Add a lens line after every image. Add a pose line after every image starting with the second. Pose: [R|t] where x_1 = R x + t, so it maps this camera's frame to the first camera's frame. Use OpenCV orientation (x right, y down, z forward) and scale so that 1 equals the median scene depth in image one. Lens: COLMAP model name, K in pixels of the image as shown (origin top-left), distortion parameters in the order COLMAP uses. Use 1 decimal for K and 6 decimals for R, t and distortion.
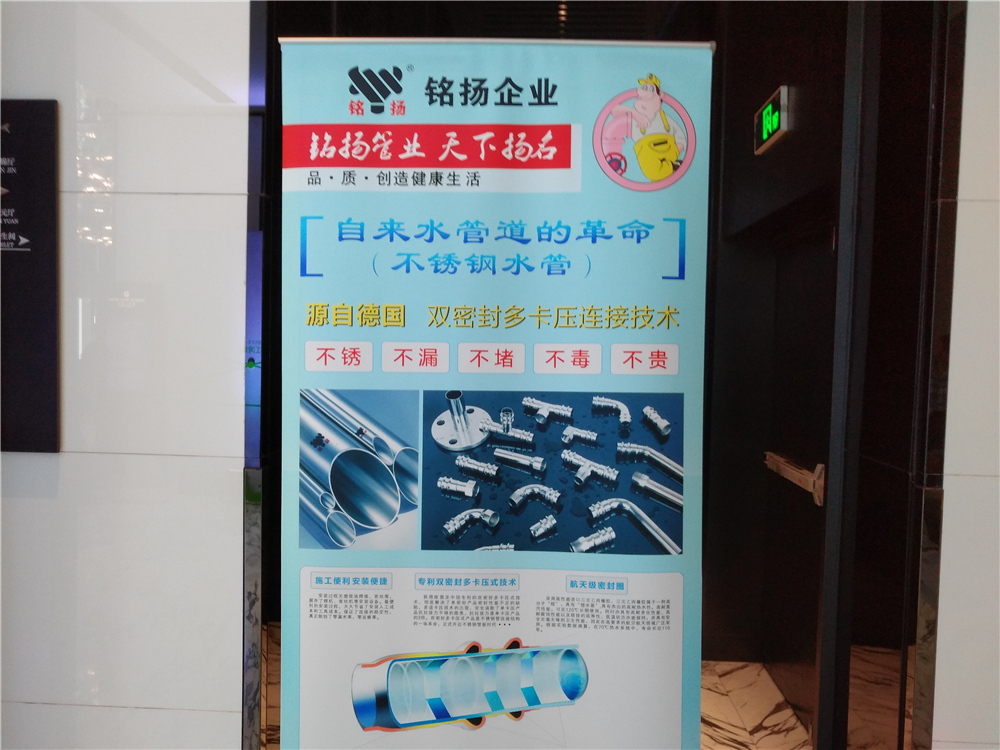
lens RADIAL K [[799.6, 0, 494.6], [0, 799.6, 374.7], [0, 0, 1]] dist [0.020229, -0.048926]
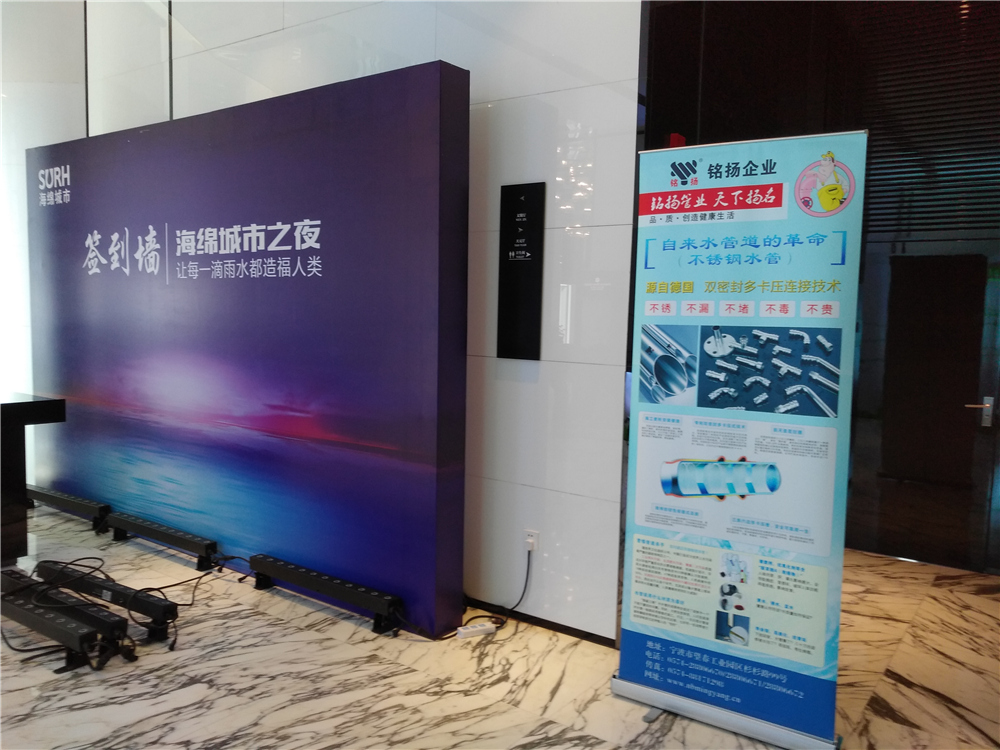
lens RADIAL K [[799.6, 0, 499.2], [0, 799.6, 374.8], [0, 0, 1]] dist [0.020229, -0.048926]
pose [[0.842714, 0.043960, -0.536563, 0.551720], [-0.031996, 0.998989, 0.031595, 0.094145], [0.537410, -0.009458, 0.843268, -0.918170]]
